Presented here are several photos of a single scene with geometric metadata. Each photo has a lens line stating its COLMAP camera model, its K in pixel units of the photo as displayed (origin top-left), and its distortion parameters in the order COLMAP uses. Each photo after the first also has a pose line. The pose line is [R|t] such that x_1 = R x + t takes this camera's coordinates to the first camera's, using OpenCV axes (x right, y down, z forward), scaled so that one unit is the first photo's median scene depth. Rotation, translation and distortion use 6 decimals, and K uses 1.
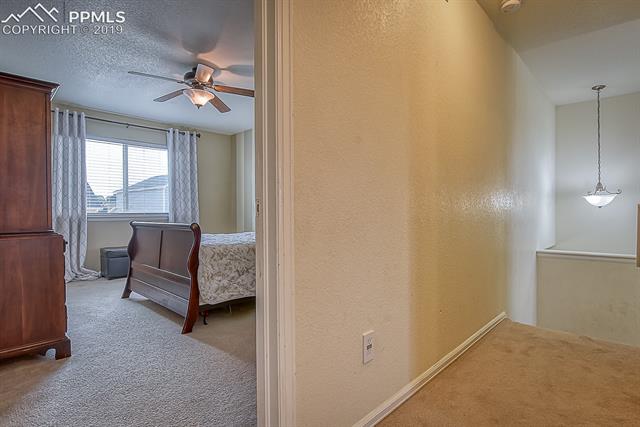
lens RADIAL K [[324.3, 0, 320.0], [0, 324.3, 213.5], [0, 0, 1]] dist [0.000606, 0.000219]
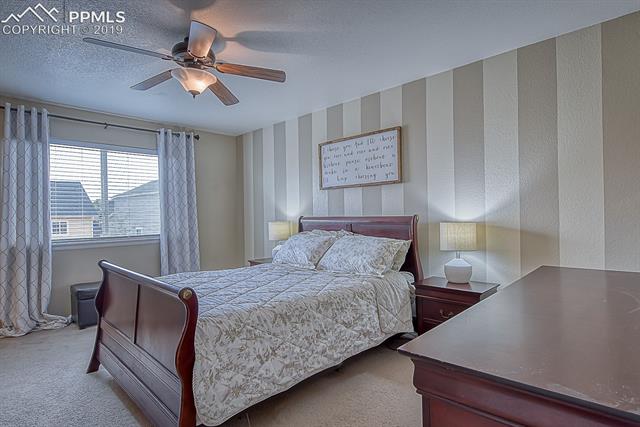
lens RADIAL K [[326.5, 0, 320.0], [0, 326.5, 213.5], [0, 0, 1]] dist [0.000938, 0.000042]
pose [[0.999905, -0.012460, -0.005852, -0.083793], [0.012445, 0.999919, -0.002617, -0.057459], [0.005884, 0.002544, 0.999979, 0.243677]]
